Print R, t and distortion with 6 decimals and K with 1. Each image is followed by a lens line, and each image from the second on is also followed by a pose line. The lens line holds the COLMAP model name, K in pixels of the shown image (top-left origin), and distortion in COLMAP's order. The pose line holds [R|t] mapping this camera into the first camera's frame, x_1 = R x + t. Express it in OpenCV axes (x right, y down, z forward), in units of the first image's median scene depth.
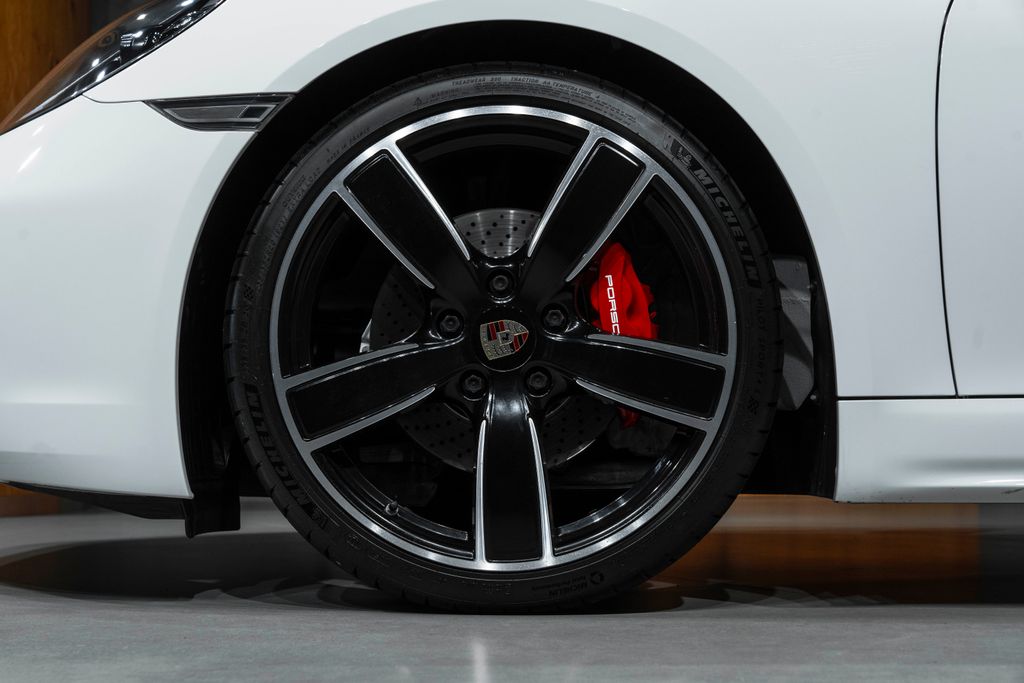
lens RADIAL K [[1933.0, 0, 510.6], [0, 1933.0, 337.6], [0, 0, 1]] dist [0.029561, 0.000000]
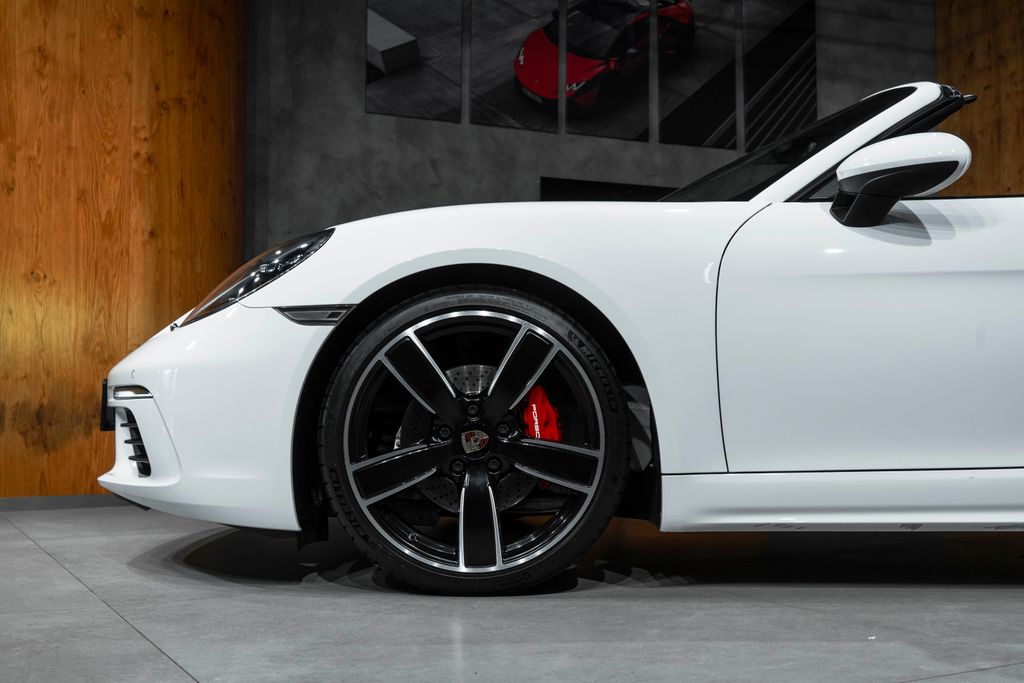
lens RADIAL K [[1173.6, 0, 511.1], [0, 1173.6, 347.3], [0, 0, 1]] dist [0.021269, 0.000000]
pose [[0.999962, -0.004068, 0.007690, 0.022153], [0.004074, 0.999991, -0.000871, -0.085381], [-0.007687, 0.000903, 0.999970, -0.084831]]
